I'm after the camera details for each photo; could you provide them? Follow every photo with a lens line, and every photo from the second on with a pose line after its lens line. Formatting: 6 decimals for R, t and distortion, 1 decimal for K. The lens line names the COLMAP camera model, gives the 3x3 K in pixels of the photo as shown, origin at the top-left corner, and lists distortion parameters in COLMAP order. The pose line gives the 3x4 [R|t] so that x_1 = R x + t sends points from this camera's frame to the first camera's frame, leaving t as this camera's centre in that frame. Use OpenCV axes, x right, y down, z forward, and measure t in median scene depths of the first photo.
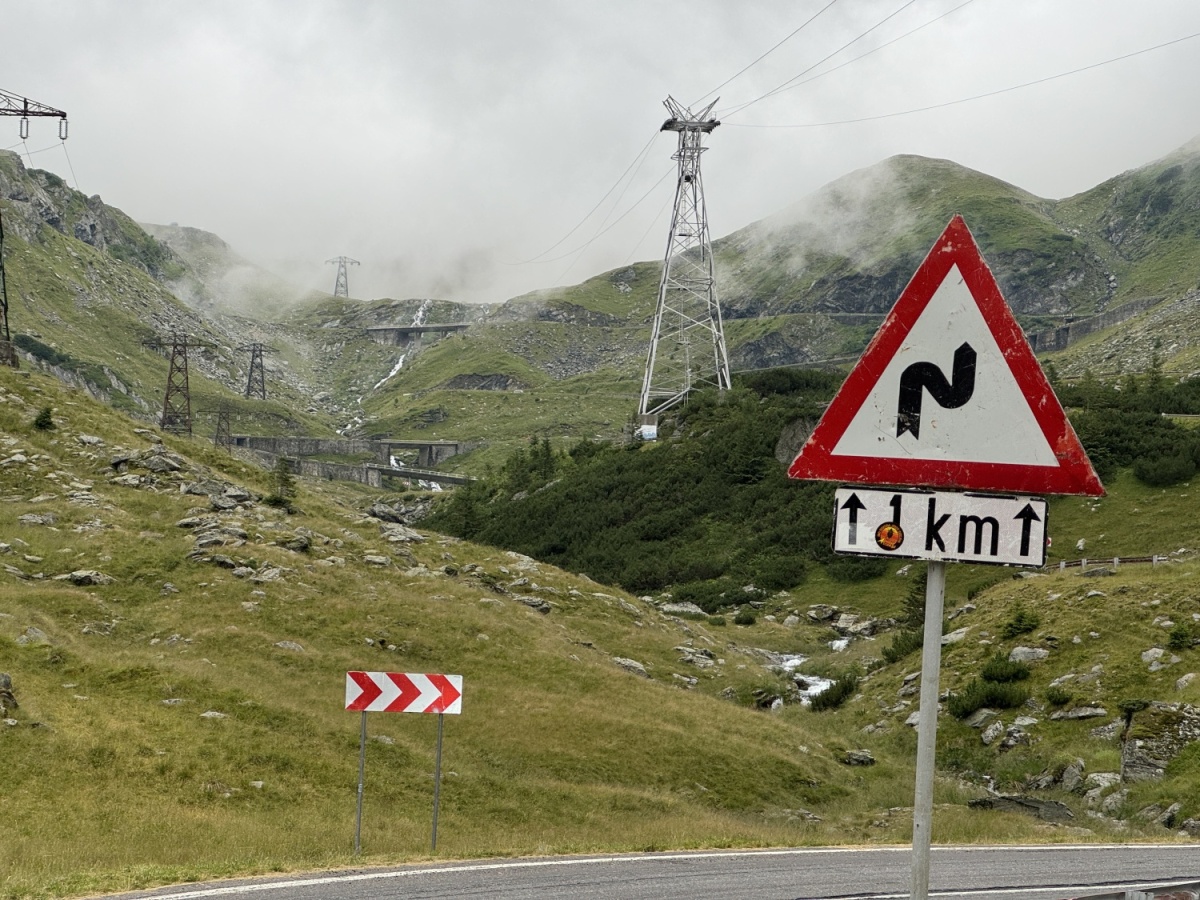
lens RADIAL K [[2689.0, 0, 602.2], [0, 2689.0, 453.2], [0, 0, 1]] dist [0.341975, 0.000000]
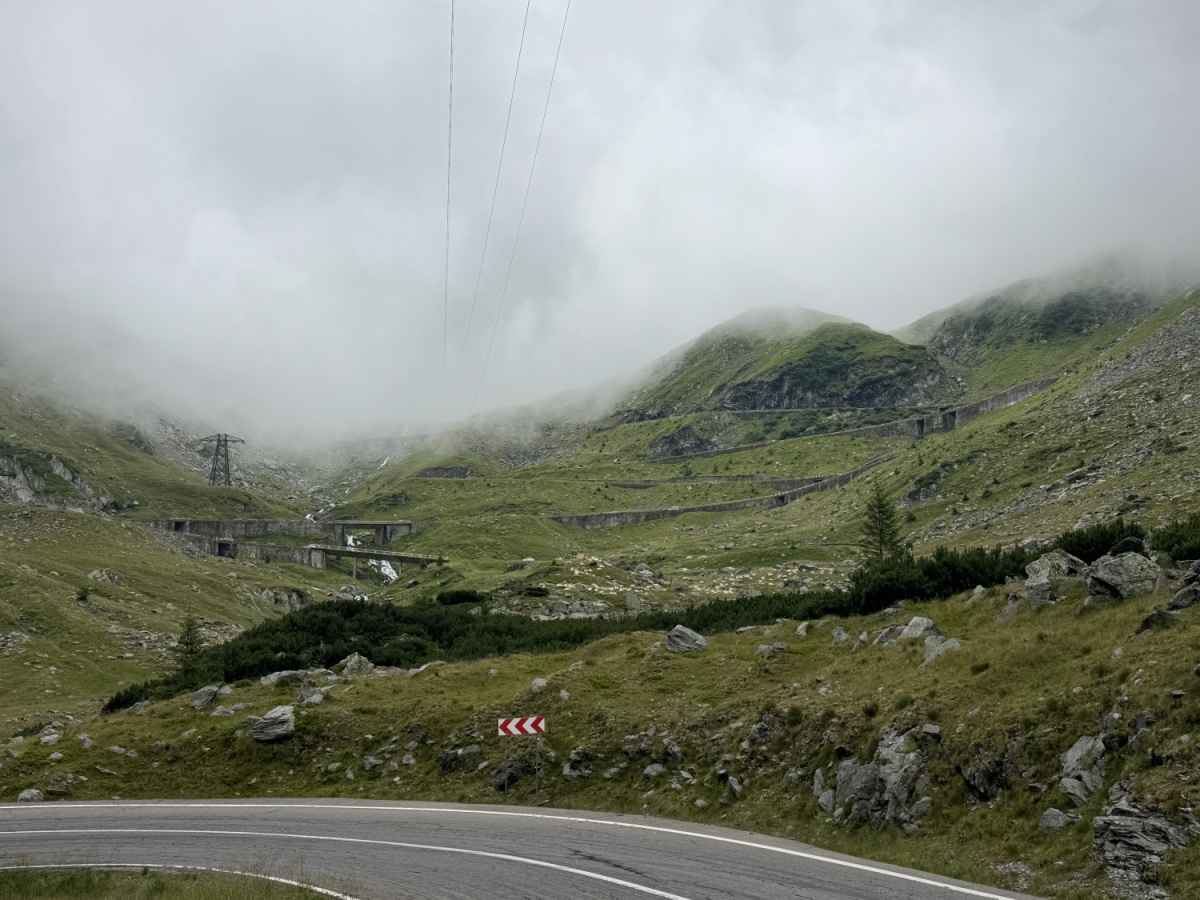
lens RADIAL K [[1223.0, 0, 596.7], [0, 1223.0, 446.3], [0, 0, 1]] dist [0.101996, 0.000000]
pose [[0.998756, -0.015504, 0.047390, -0.002286], [0.018764, 0.997431, -0.069136, 0.000979], [-0.046197, 0.069940, 0.996481, 0.463574]]
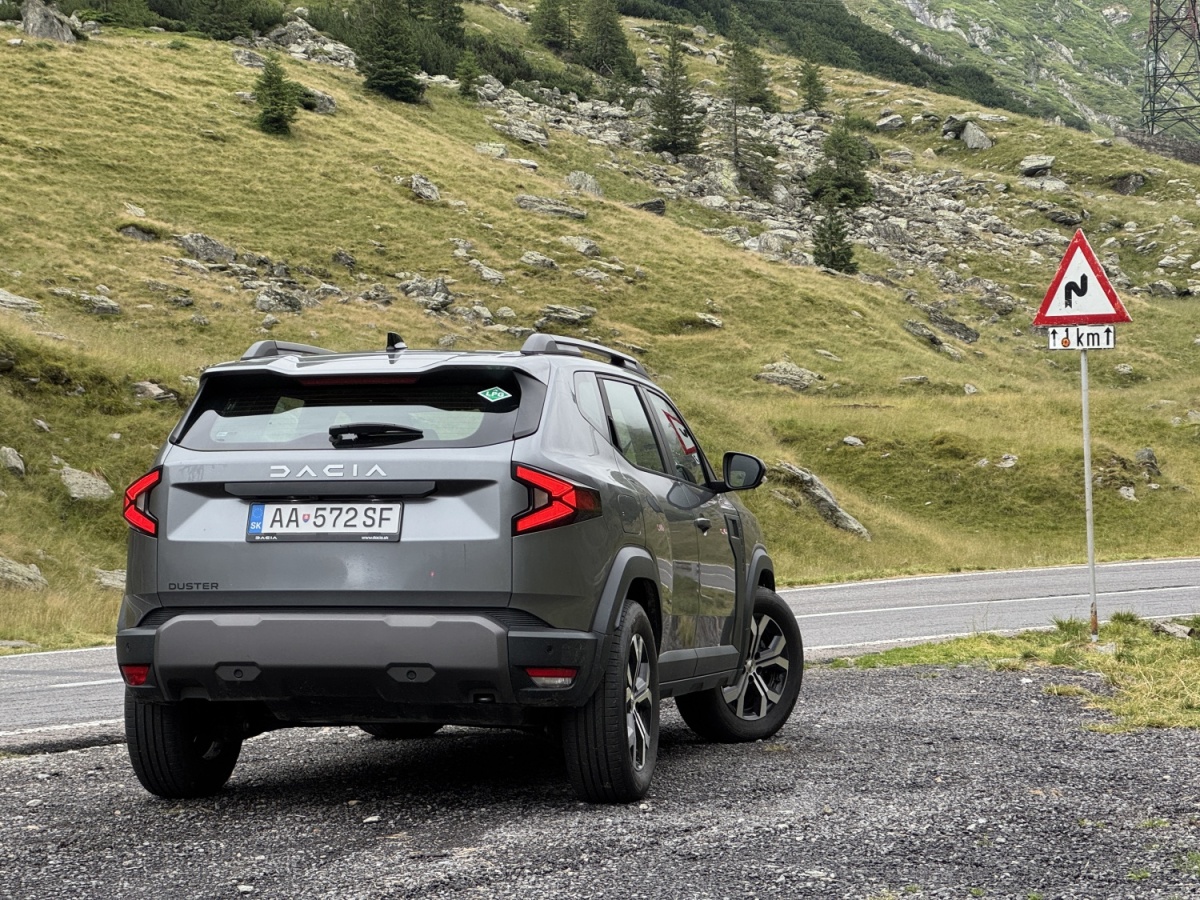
lens RADIAL K [[2689.0, 0, 600.0], [0, 2689.0, 450.1], [0, 0, 1]] dist [0.341975, 0.000000]
pose [[0.893140, -0.072175, -0.443949, 0.953534], [0.105027, 0.993221, 0.049822, -0.052767], [0.437344, -0.091125, 0.894666, -1.854105]]
